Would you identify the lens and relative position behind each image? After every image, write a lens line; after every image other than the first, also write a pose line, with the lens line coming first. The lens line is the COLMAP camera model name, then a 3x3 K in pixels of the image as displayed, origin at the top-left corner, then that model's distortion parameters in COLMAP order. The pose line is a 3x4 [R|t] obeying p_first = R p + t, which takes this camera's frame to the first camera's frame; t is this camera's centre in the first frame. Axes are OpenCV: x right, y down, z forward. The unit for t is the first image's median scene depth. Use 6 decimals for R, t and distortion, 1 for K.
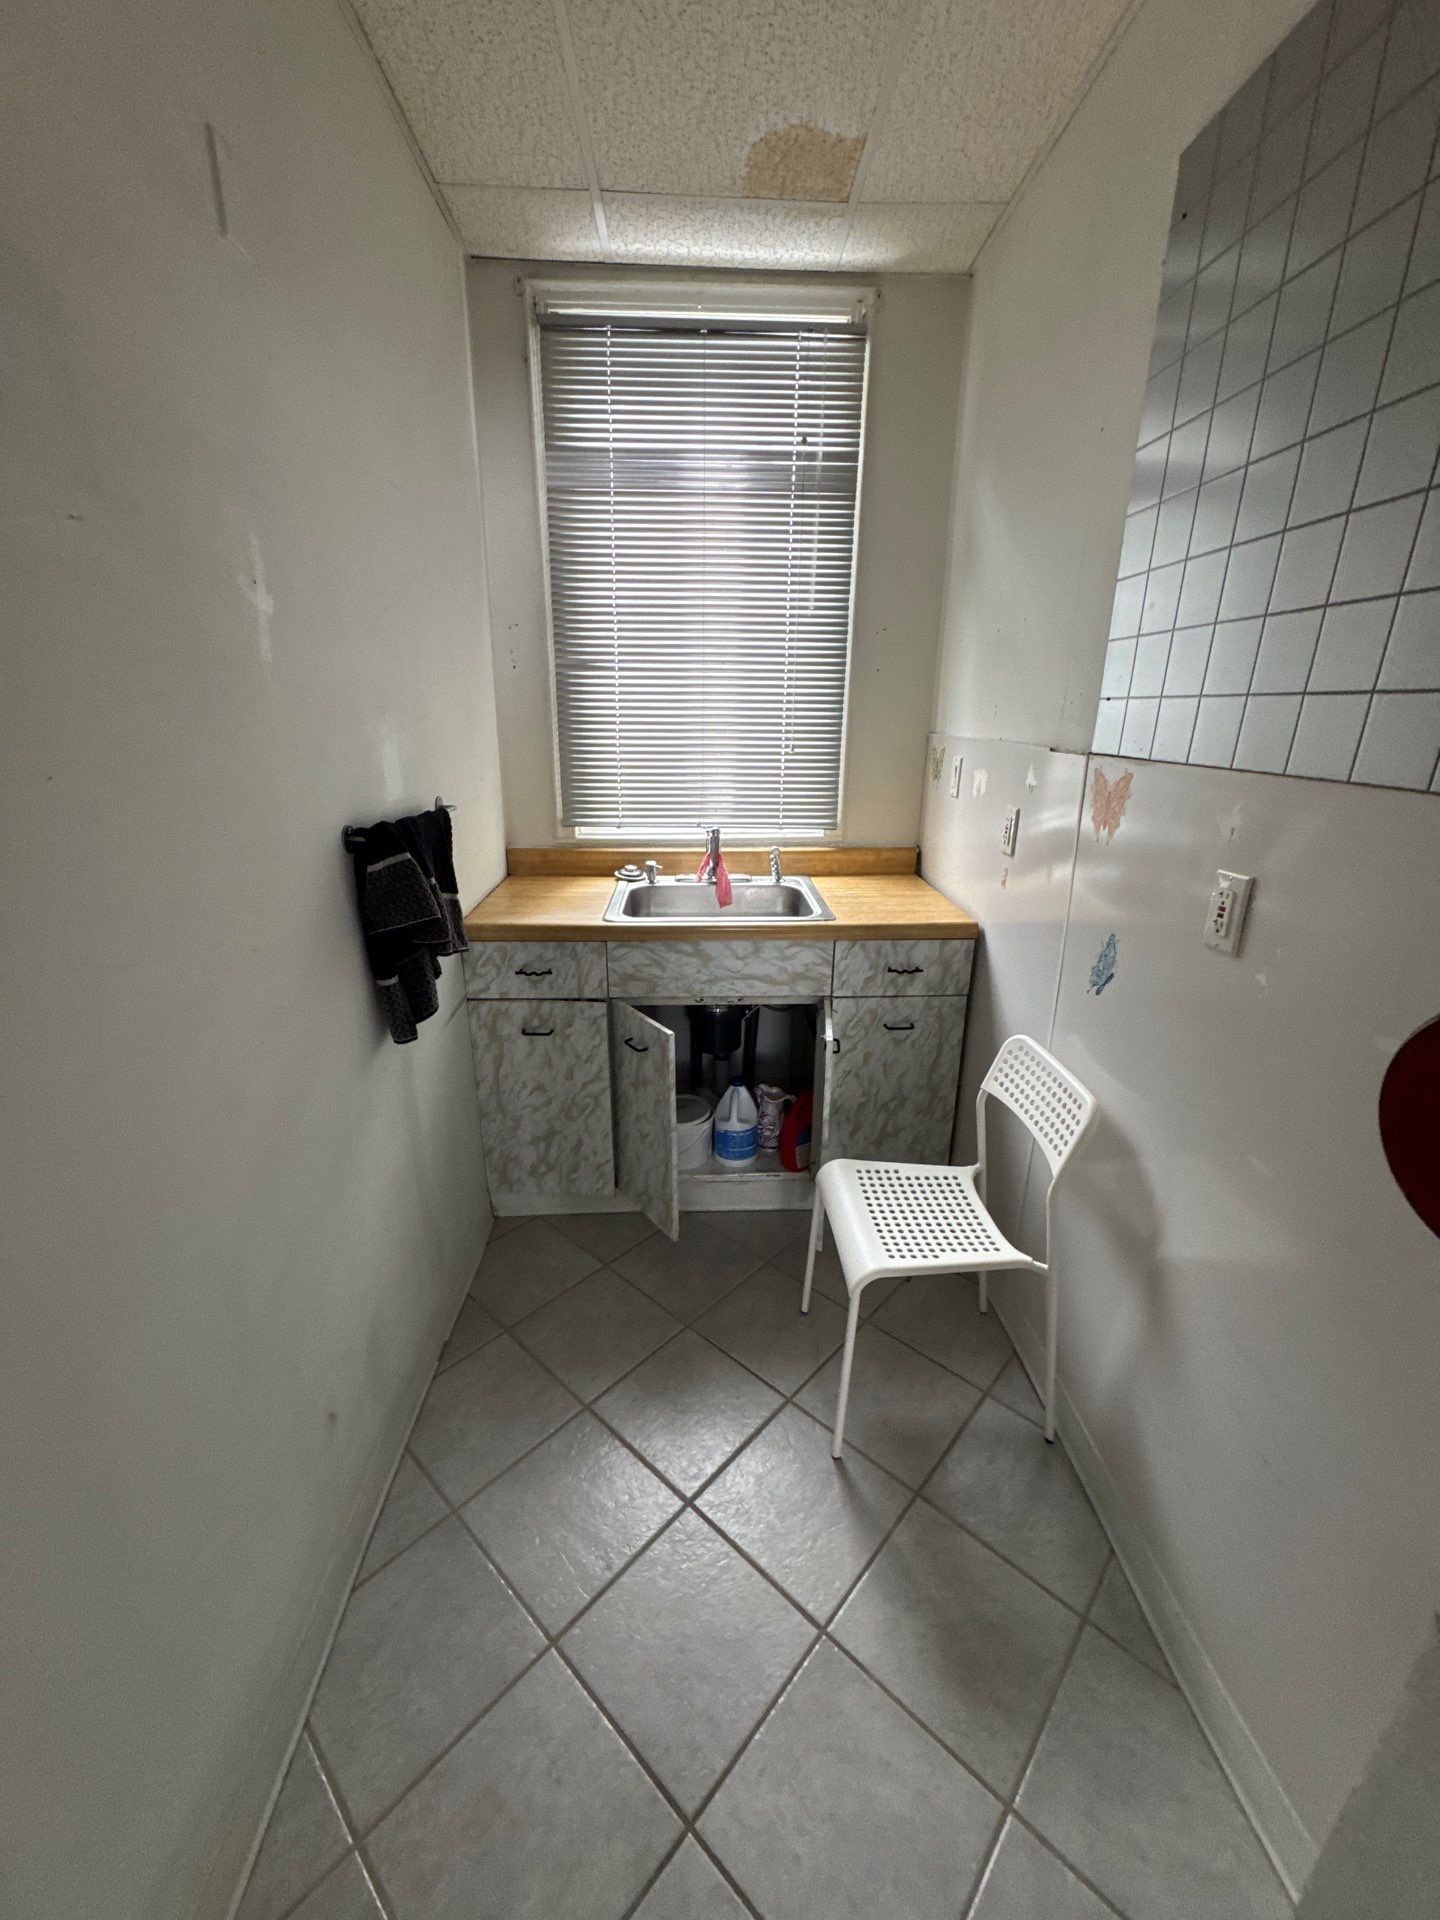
lens RADIAL K [[759.0, 0, 718.3], [0, 759.0, 958.8], [0, 0, 1]] dist [-0.001611, -0.000194]
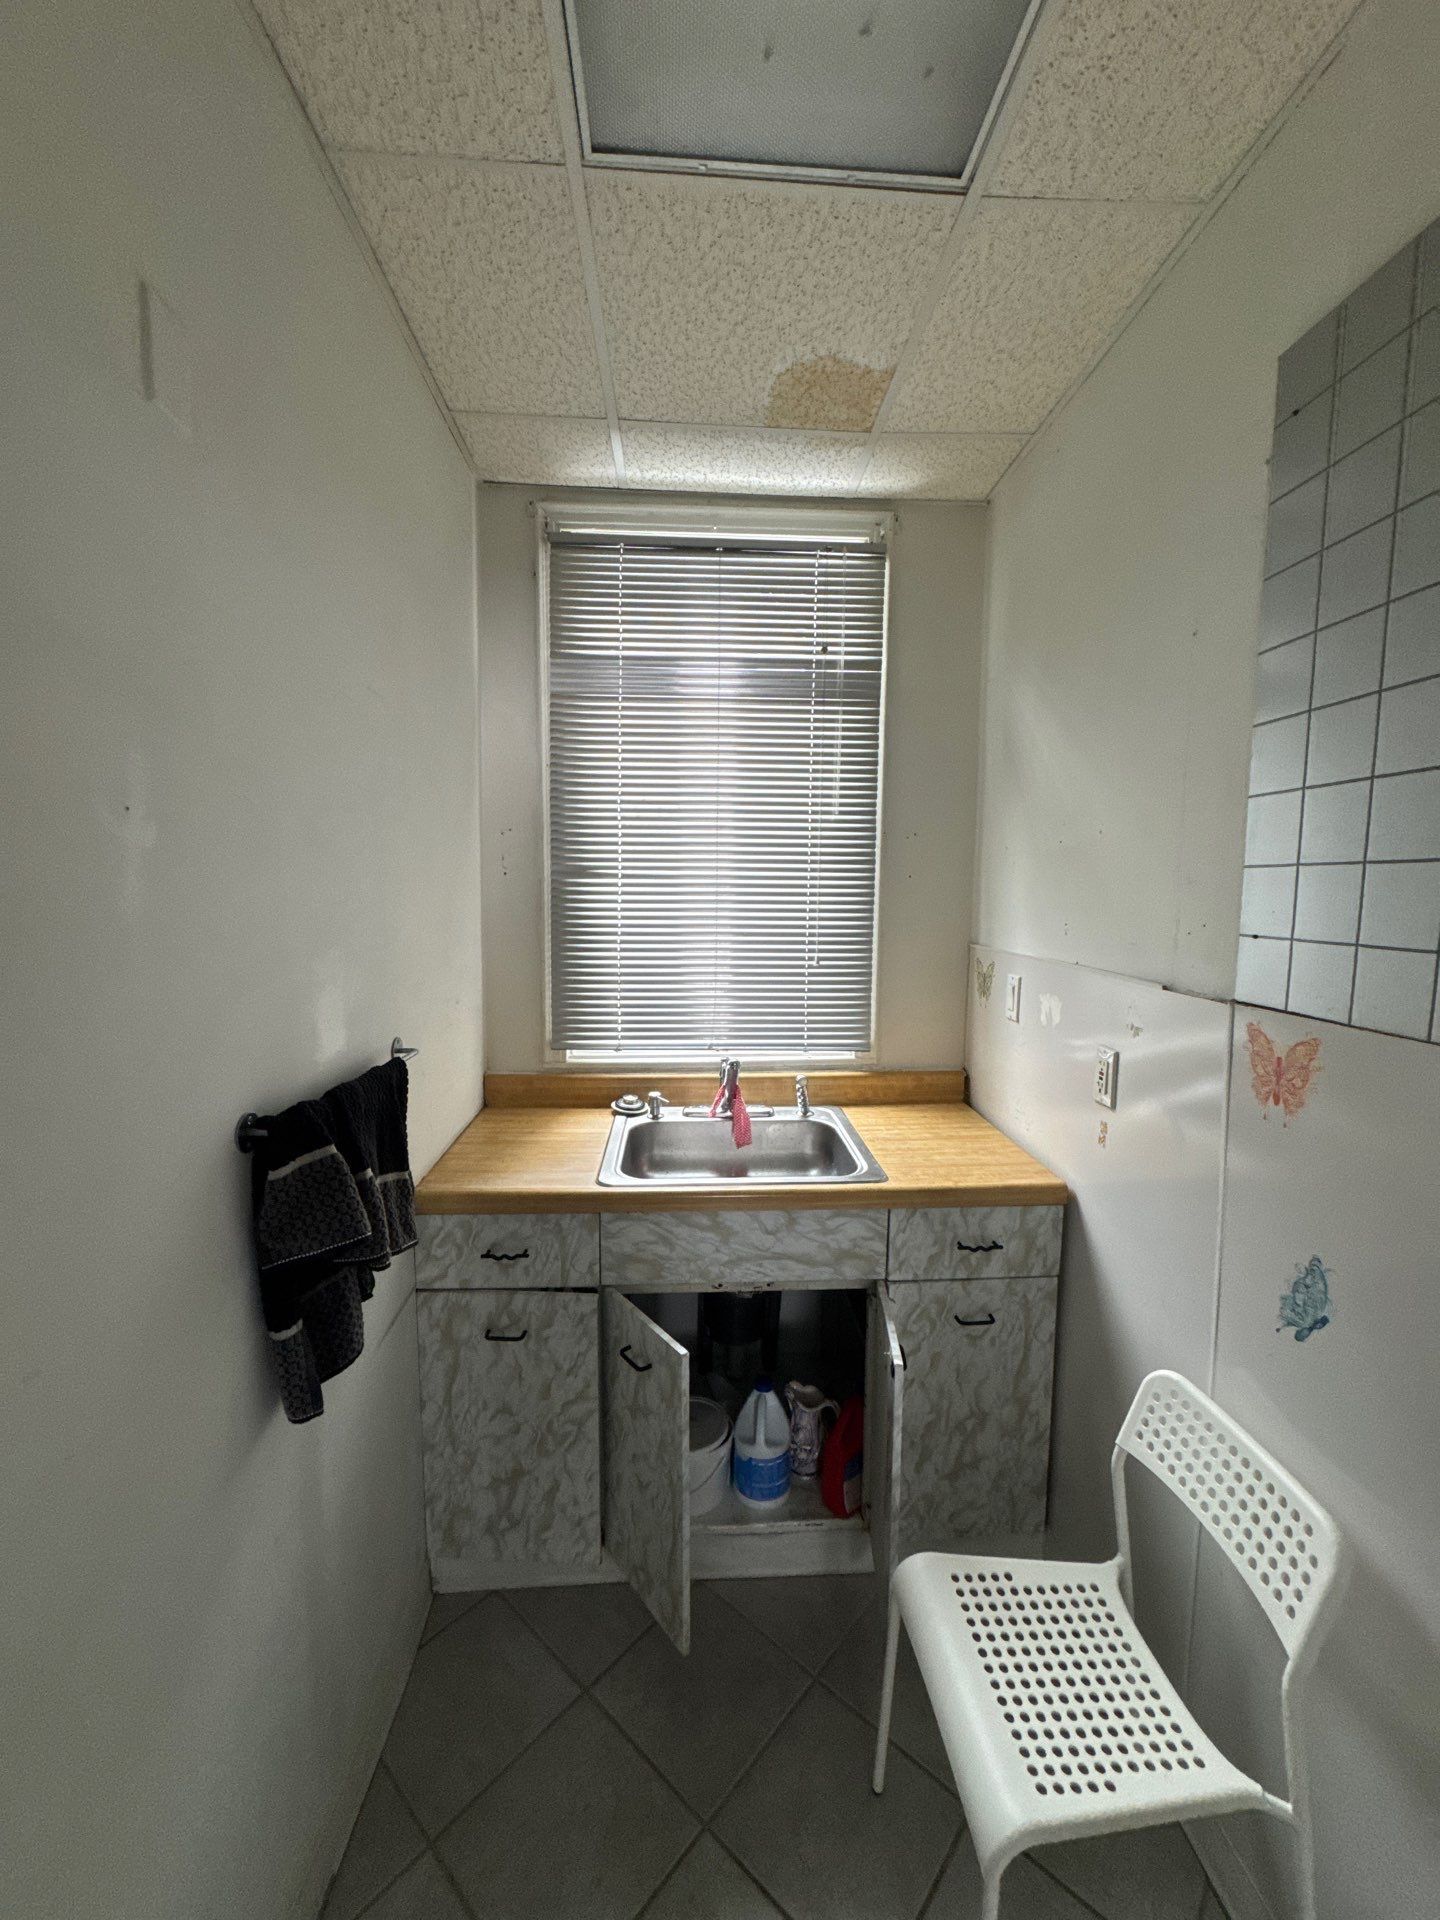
lens RADIAL K [[759.0, 0, 719.0], [0, 759.0, 957.9], [0, 0, 1]] dist [-0.001611, -0.000194]
pose [[0.999895, -0.000702, 0.014498, -0.035159], [0.003894, 0.975195, -0.221315, -0.103843], [-0.013983, 0.221348, 0.975095, 0.171970]]
